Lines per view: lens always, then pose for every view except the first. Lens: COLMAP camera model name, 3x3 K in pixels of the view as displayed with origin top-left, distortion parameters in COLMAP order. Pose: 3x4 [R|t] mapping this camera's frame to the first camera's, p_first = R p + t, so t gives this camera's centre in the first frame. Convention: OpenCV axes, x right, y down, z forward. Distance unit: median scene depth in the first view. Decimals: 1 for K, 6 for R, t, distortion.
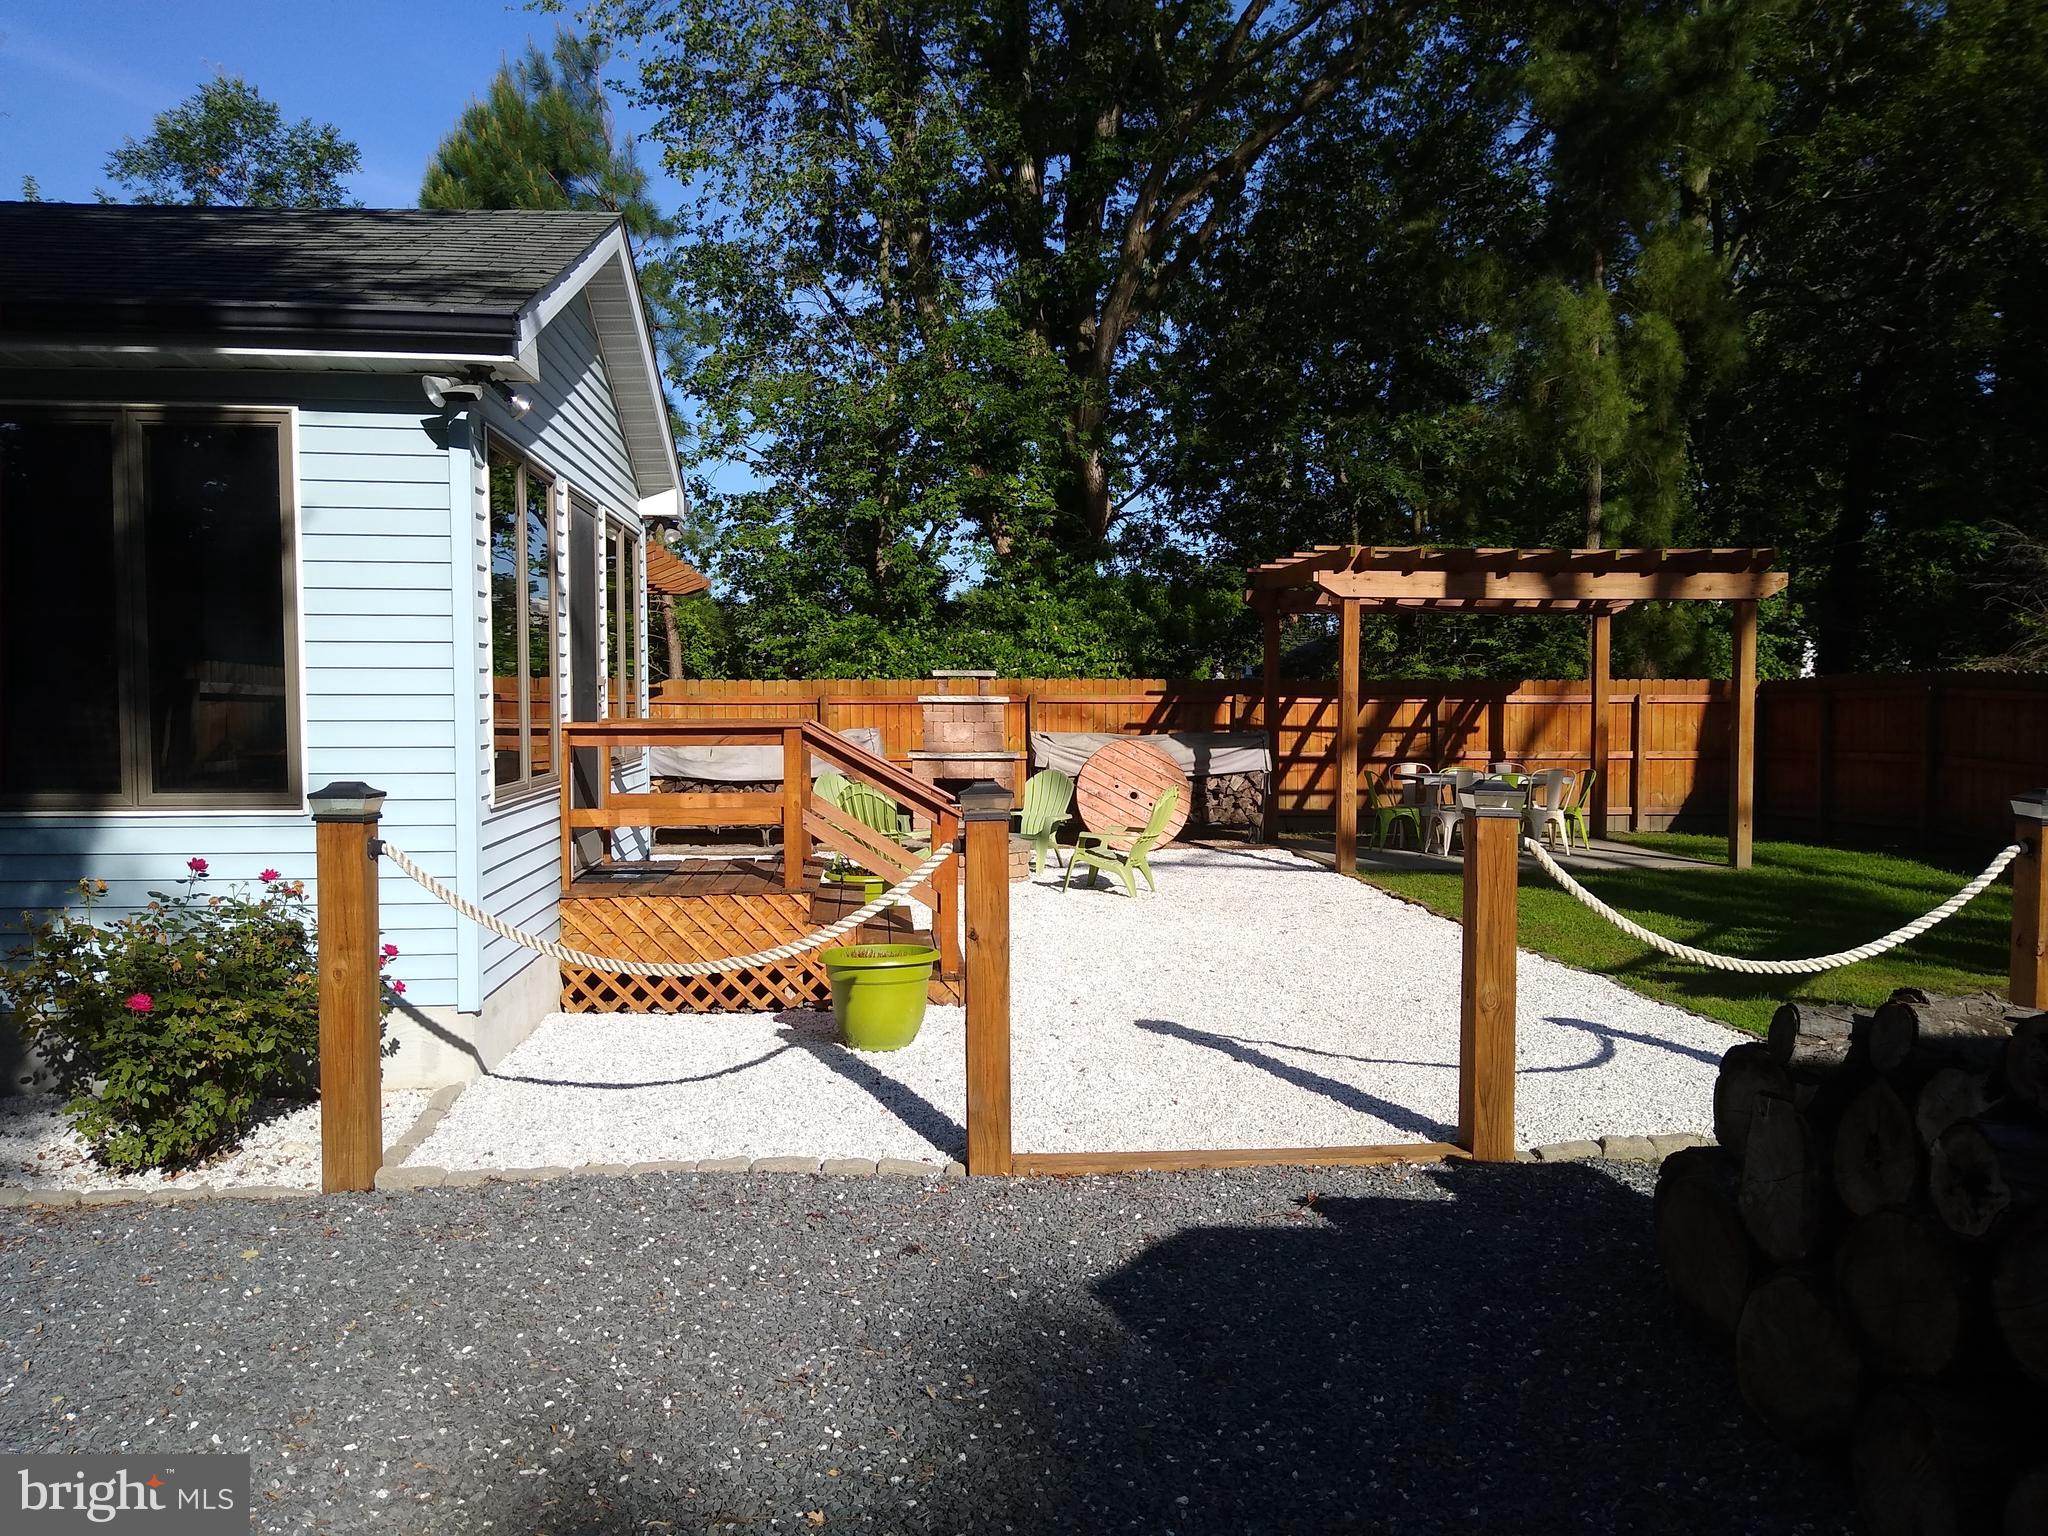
lens RADIAL K [[1597.8, 0, 1025.5], [0, 1597.8, 781.6], [0, 0, 1]] dist [0.007246, 0.001459]
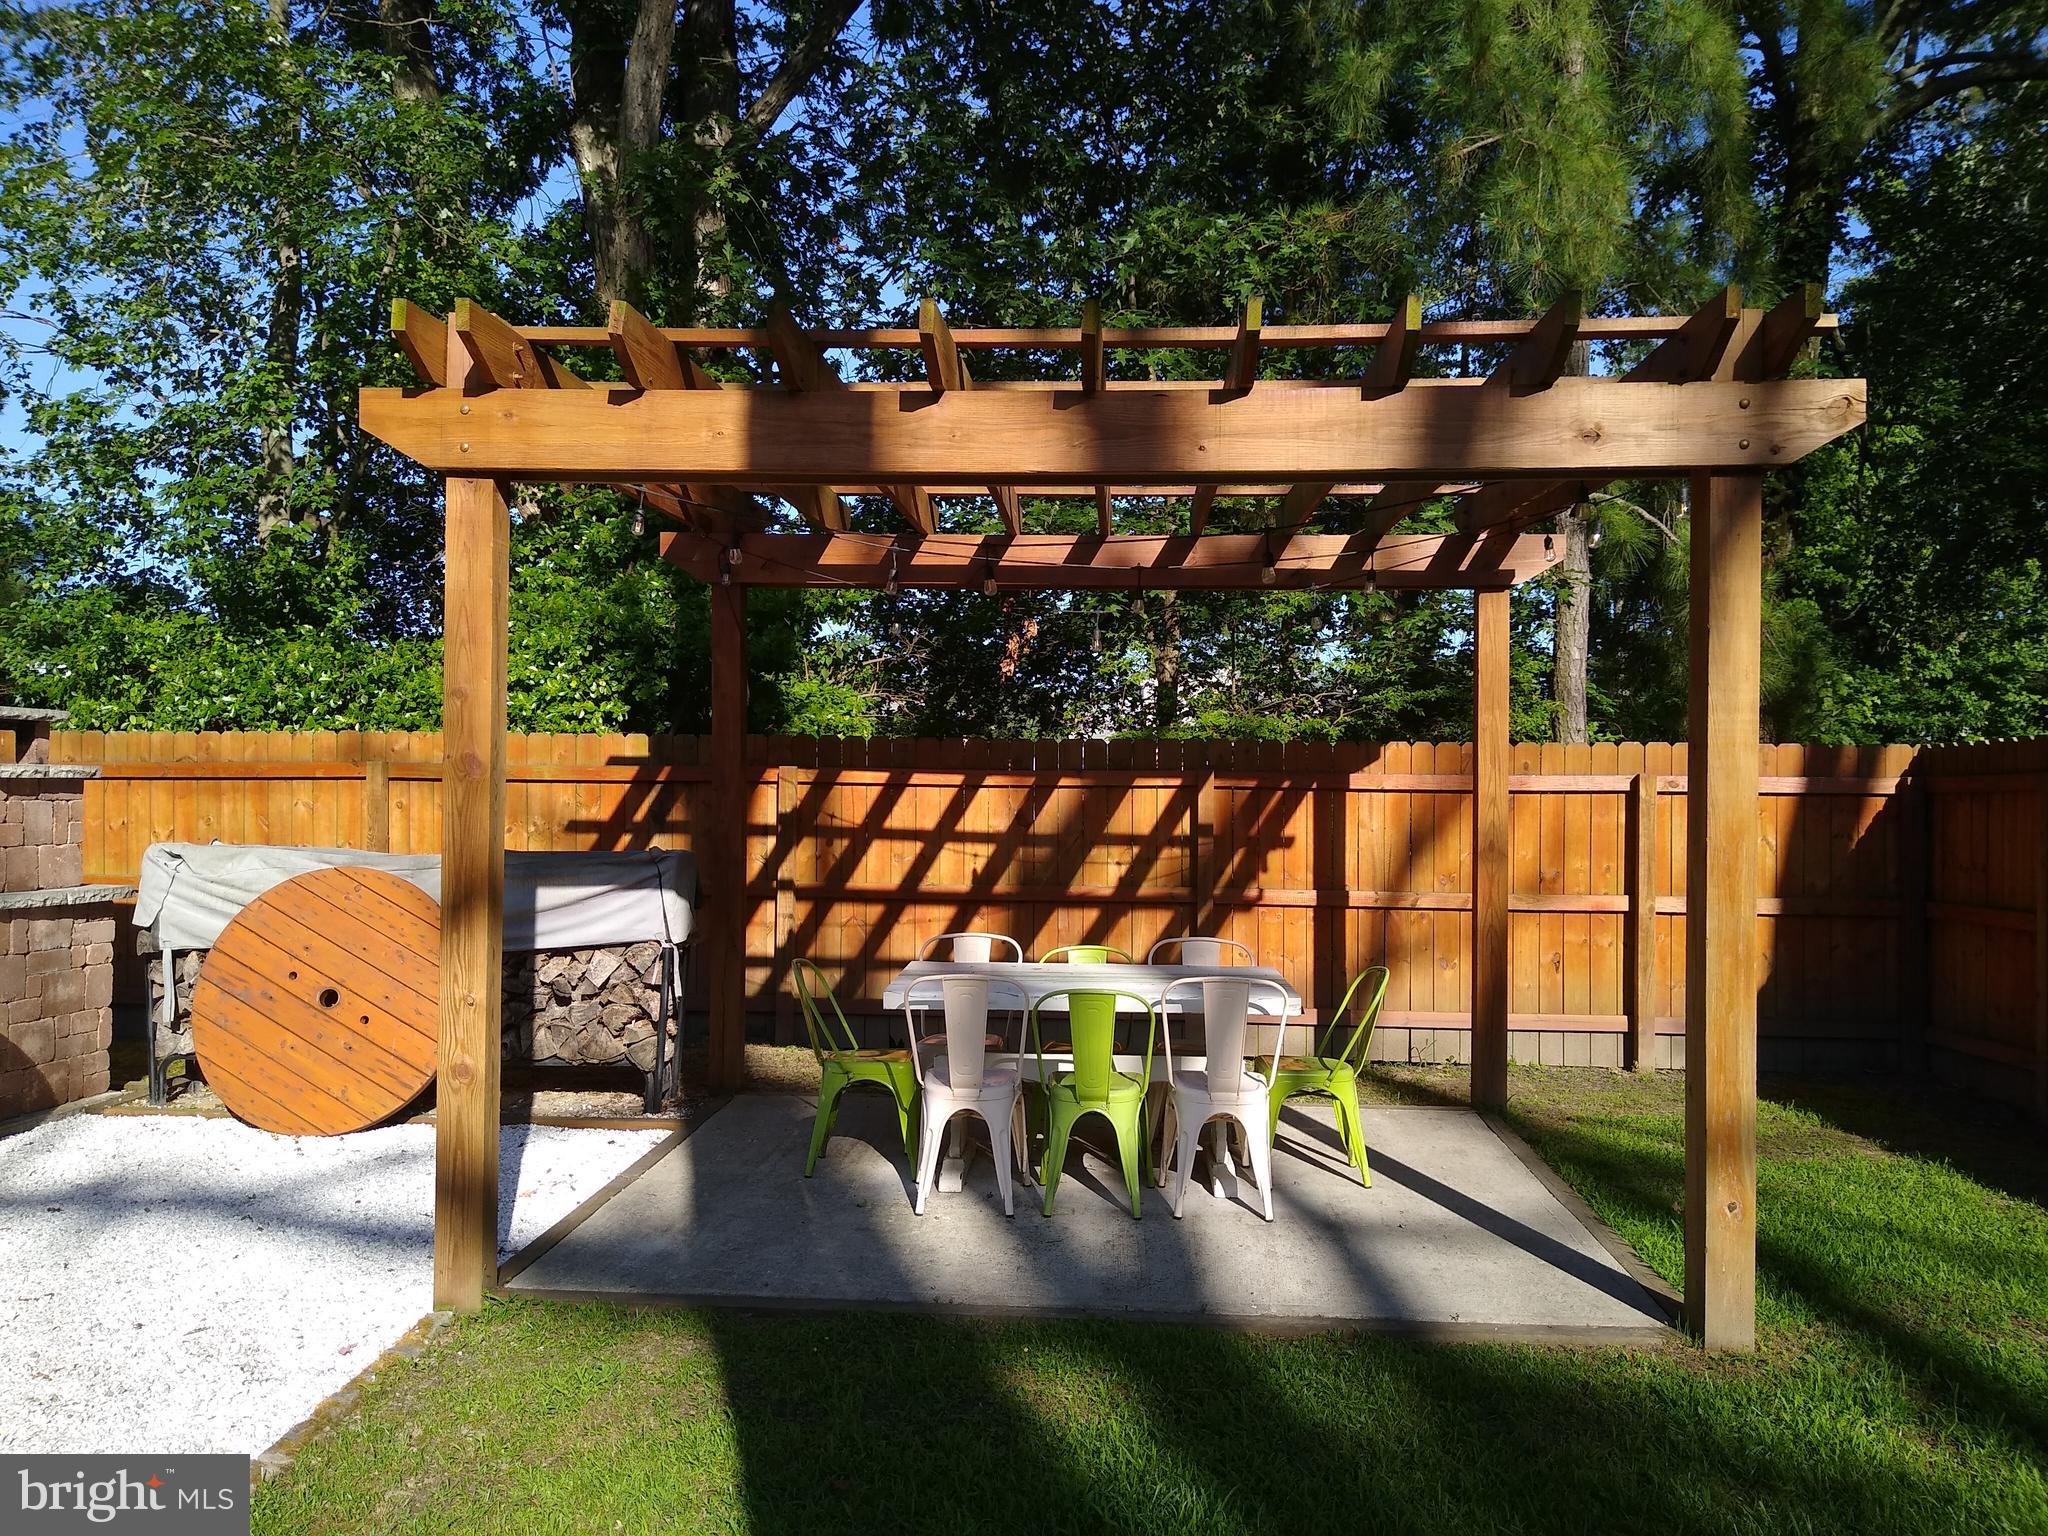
lens RADIAL K [[1578.6, 0, 1011.6], [0, 1578.6, 774.1], [0, 0, 1]] dist [0.100665, -0.164330]
pose [[0.989420, 0.010636, -0.144689, 0.270146], [-0.017200, 0.998875, -0.044192, -0.030865], [0.144056, 0.046213, 0.988490, 0.515170]]
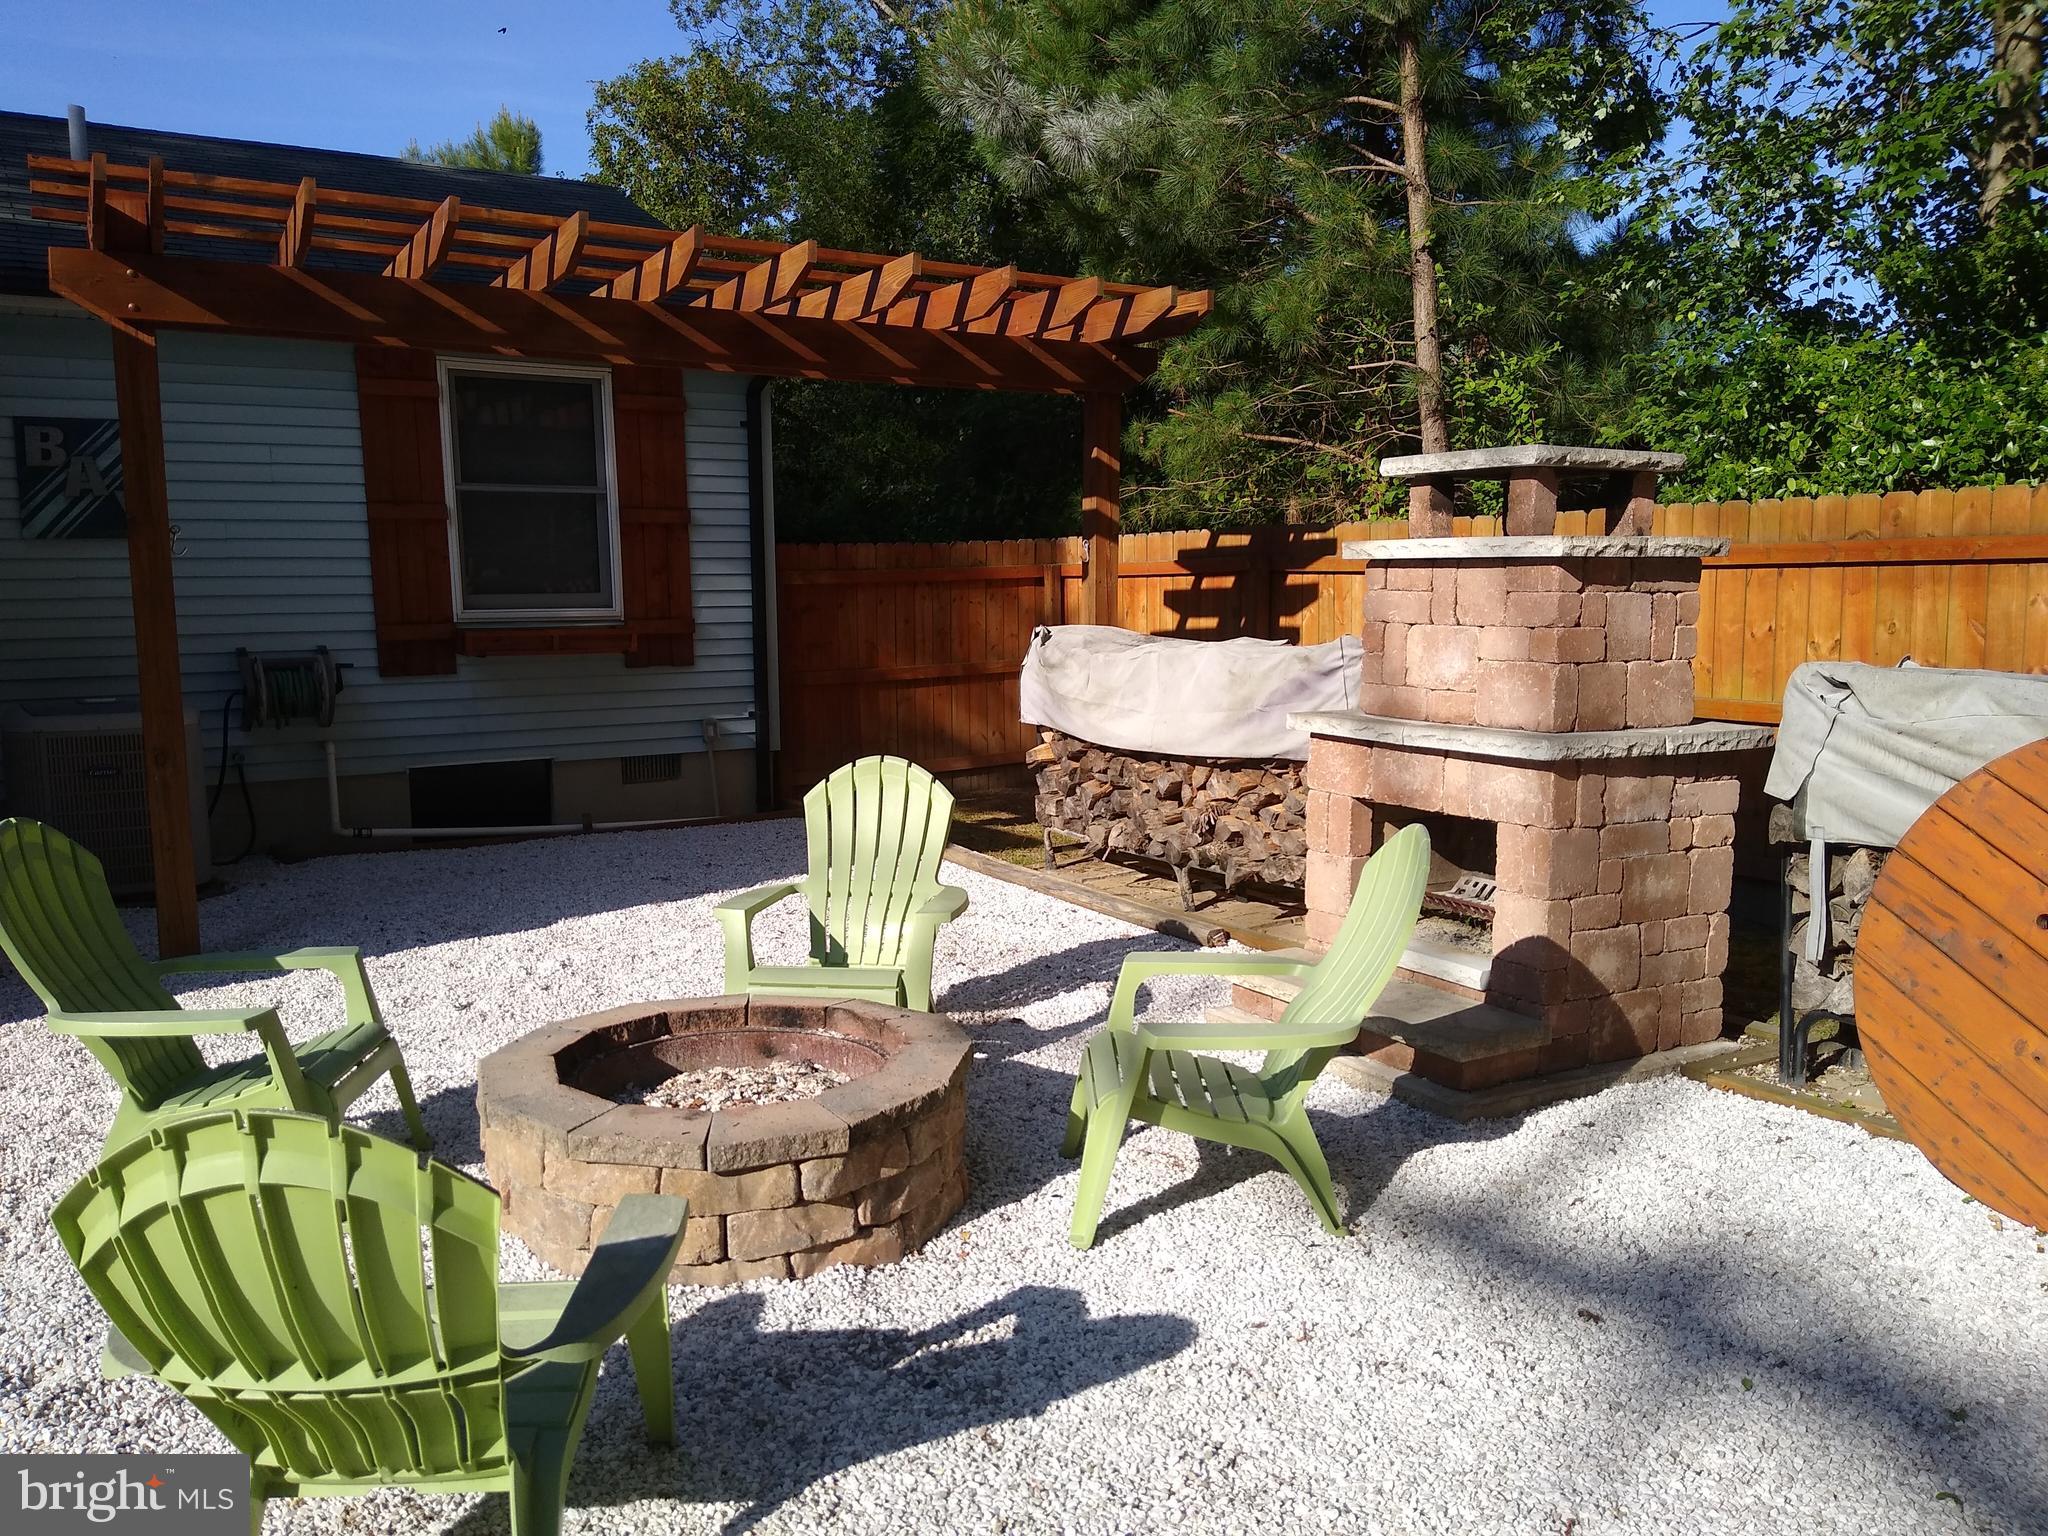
lens RADIAL K [[1578.6, 0, 1011.6], [0, 1578.6, 774.1], [0, 0, 1]] dist [0.100665, -0.164330]
pose [[0.450066, 0.108079, -0.886431, 0.166115], [-0.034952, 0.994020, 0.103451, -0.031688], [0.892311, -0.015577, 0.451152, 0.659966]]
